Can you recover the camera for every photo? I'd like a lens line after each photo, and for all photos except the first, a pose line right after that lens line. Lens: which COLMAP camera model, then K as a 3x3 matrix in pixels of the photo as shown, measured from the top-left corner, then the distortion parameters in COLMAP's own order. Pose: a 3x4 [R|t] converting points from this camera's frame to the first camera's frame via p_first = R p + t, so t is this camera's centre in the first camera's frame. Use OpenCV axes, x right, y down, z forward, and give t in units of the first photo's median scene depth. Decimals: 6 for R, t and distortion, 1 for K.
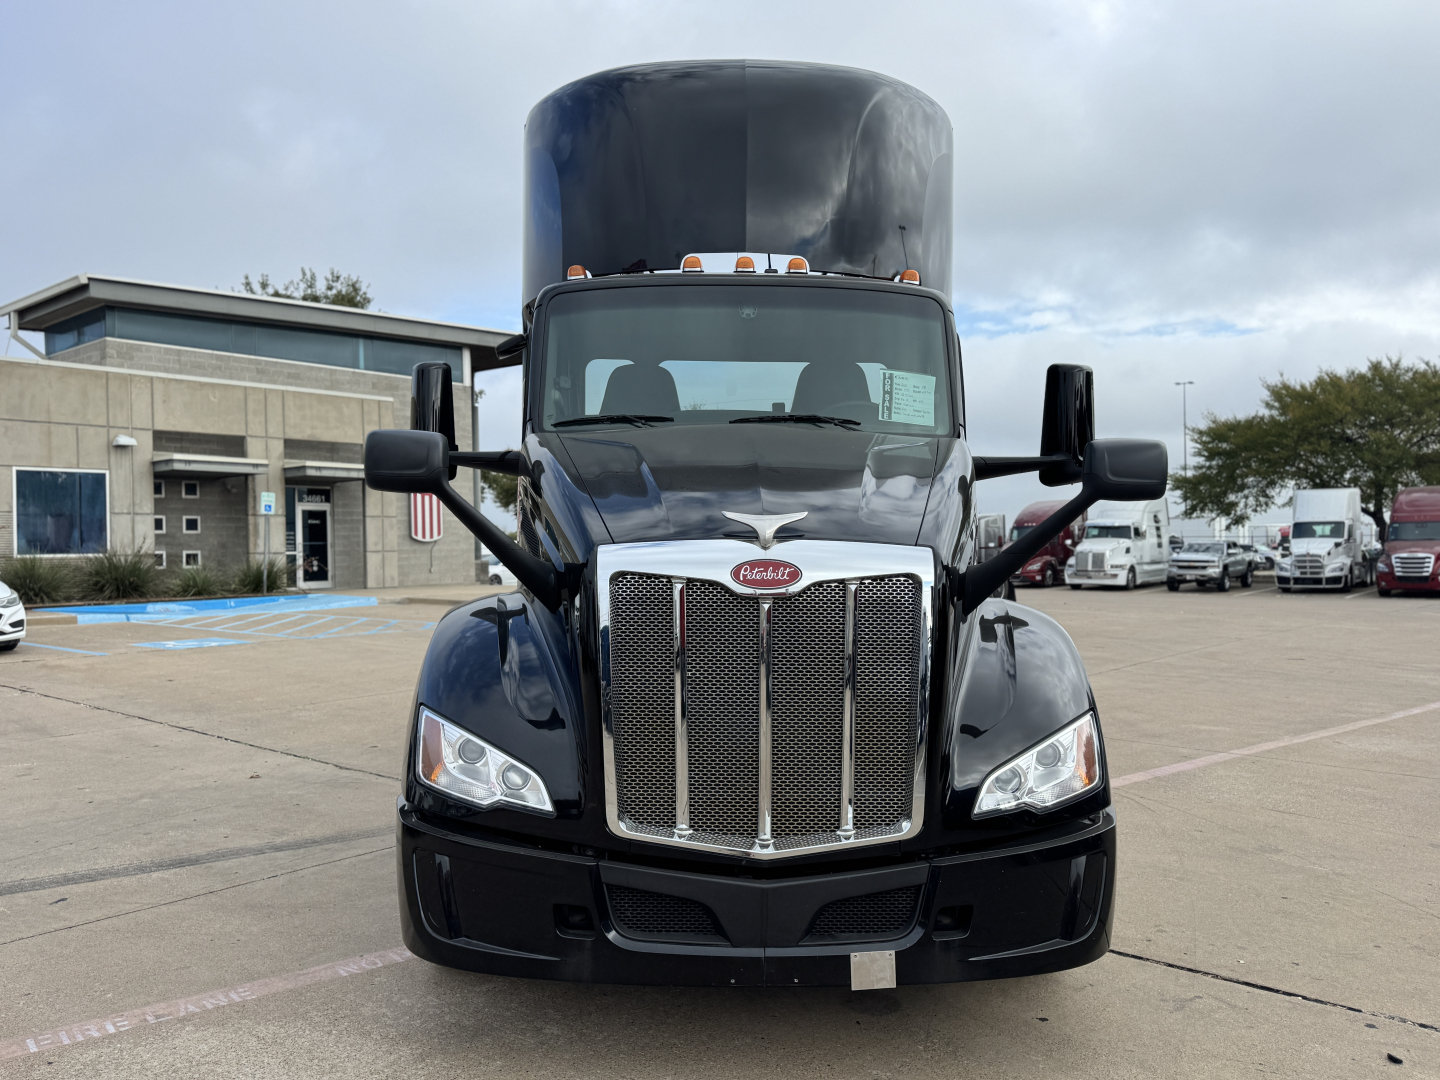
lens RADIAL K [[1136.1, 0, 724.1], [0, 1136.1, 565.2], [0, 0, 1]] dist [0.061773, -0.088009]
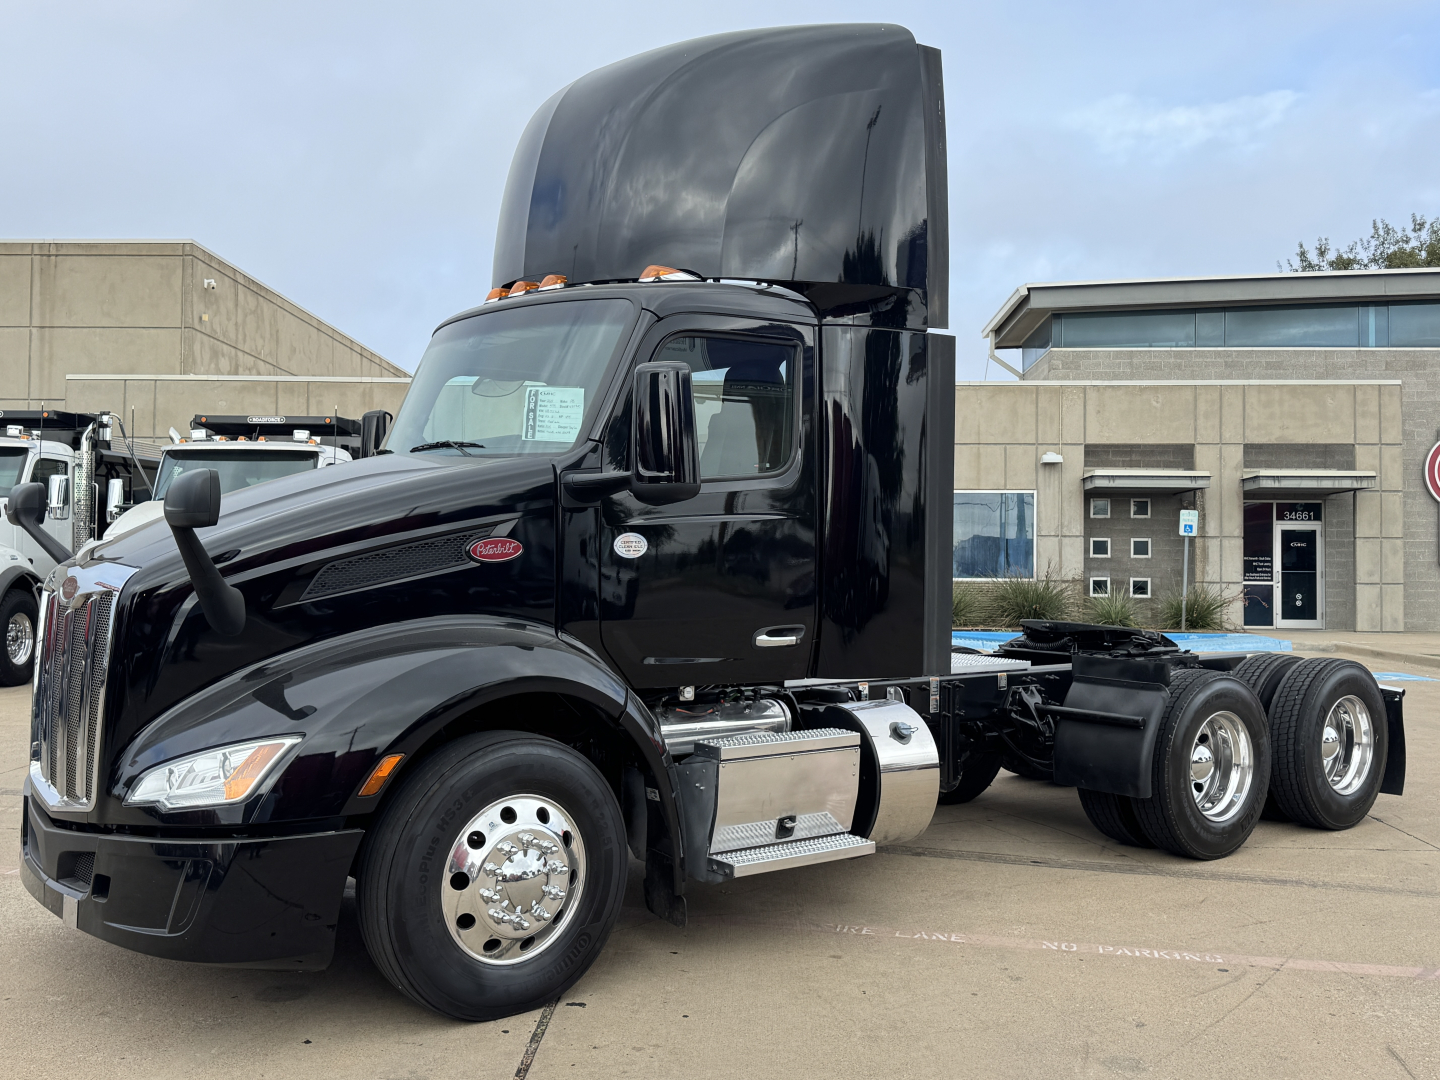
lens RADIAL K [[1438.1, 0, 718.5], [0, 1438.1, 541.4], [0, 0, 1]] dist [0.042968, 0.000000]
pose [[0.605147, -0.000760, -0.796113, 0.217299], [-0.030868, 0.999225, -0.024417, -0.003392], [0.795515, 0.039350, 0.604655, 0.073808]]
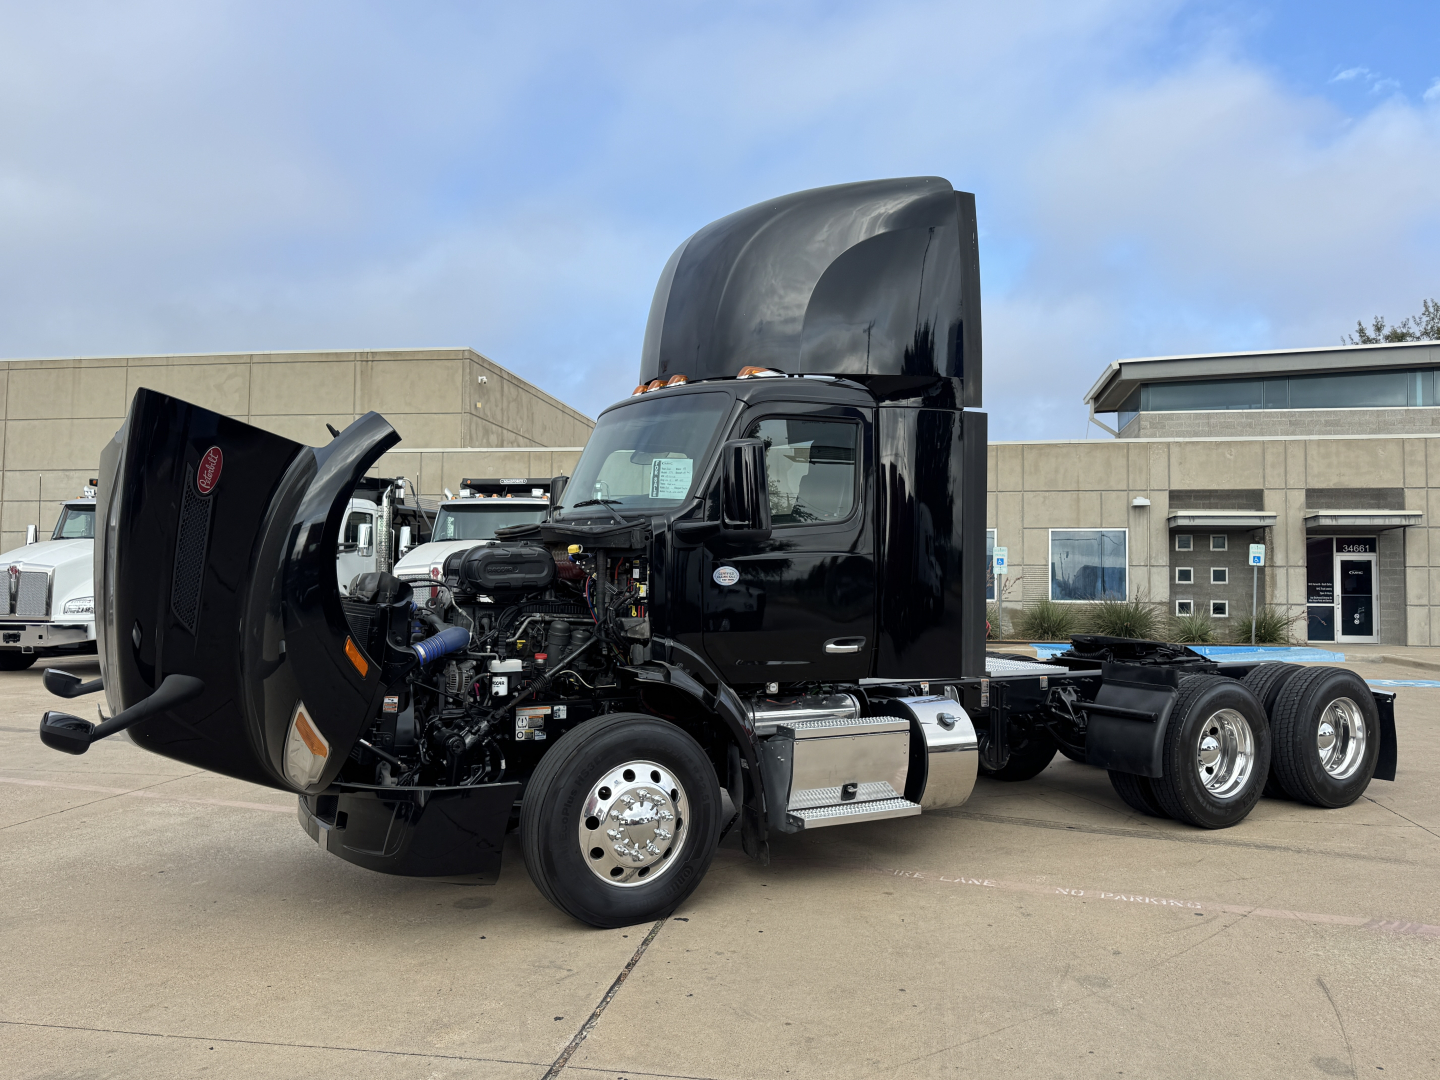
lens RADIAL K [[1136.1, 0, 723.7], [0, 1136.1, 545.7], [0, 0, 1]] dist [0.061773, -0.088009]
pose [[0.488342, -0.021371, -0.872391, 0.235801], [-0.031274, 0.998629, -0.041970, -0.004127], [0.872092, 0.047778, 0.487004, 0.081936]]
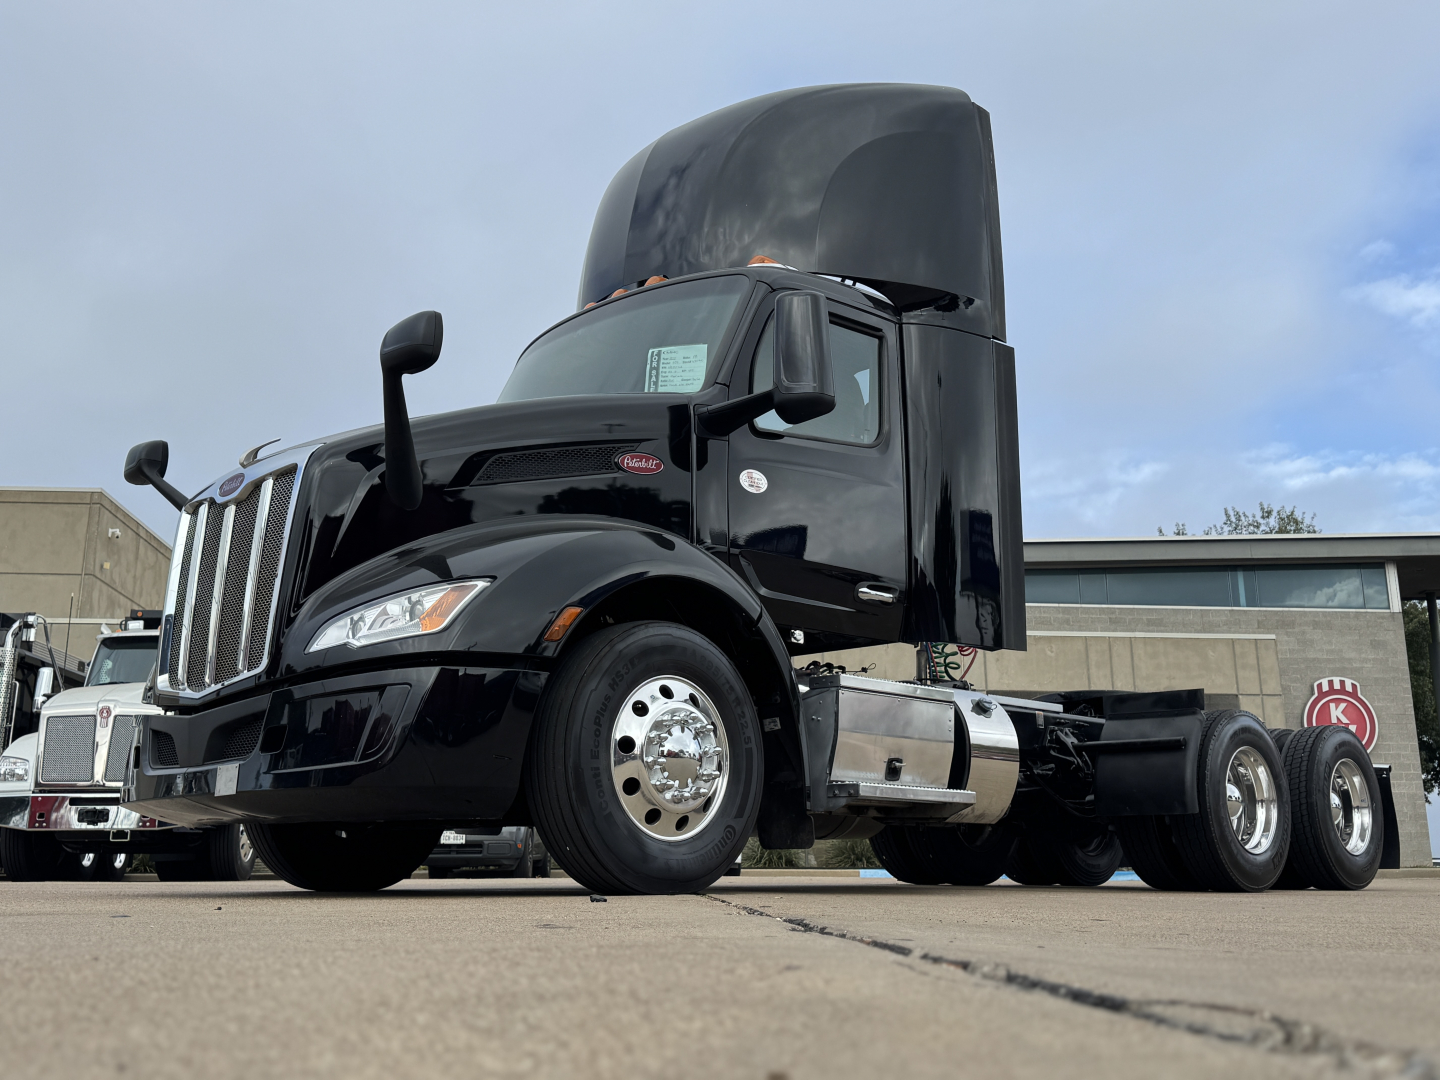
lens RADIAL K [[1438.1, 0, 705.5], [0, 1438.1, 550.2], [0, 0, 1]] dist [0.042968, 0.000000]
pose [[0.674684, -0.162582, -0.719978, 0.196008], [-0.026316, 0.969520, -0.243593, 0.057991], [0.737637, 0.183295, 0.649842, 0.041649]]
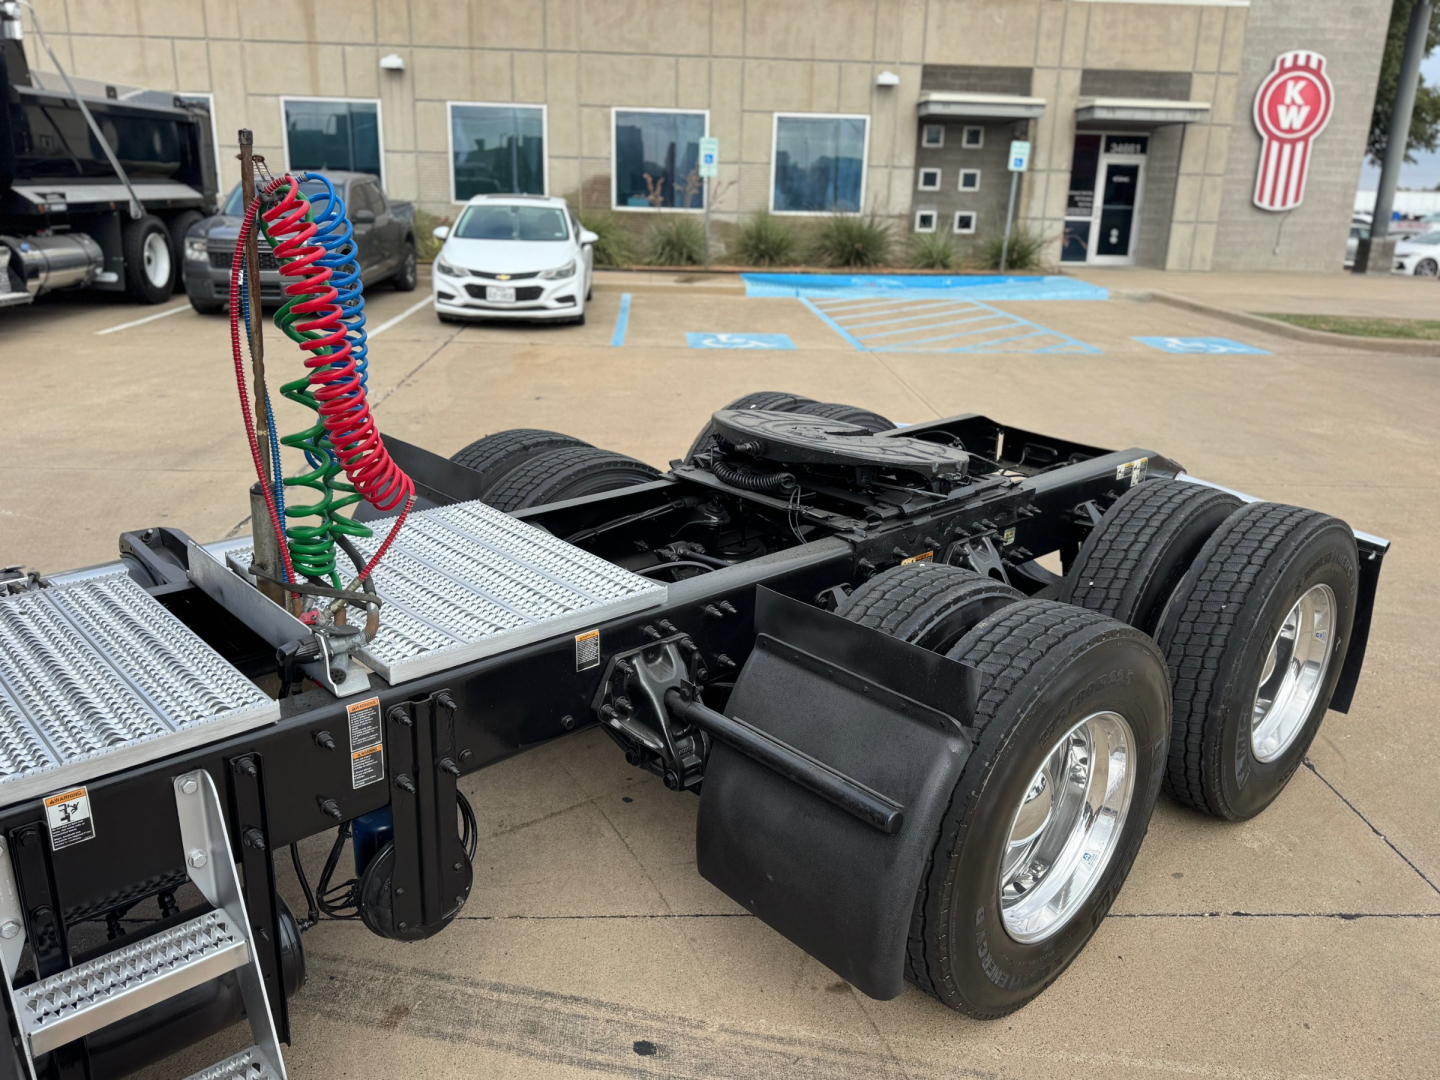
lens RADIAL K [[1136.1, 0, 722.8], [0, 1136.1, 550.9], [0, 0, 1]] dist [0.061773, -0.088009]
pose [[0.667312, 0.256431, -0.699241, 0.090522], [-0.048436, 0.951812, 0.302832, -0.021742], [0.743201, -0.168216, 0.647576, 0.247643]]
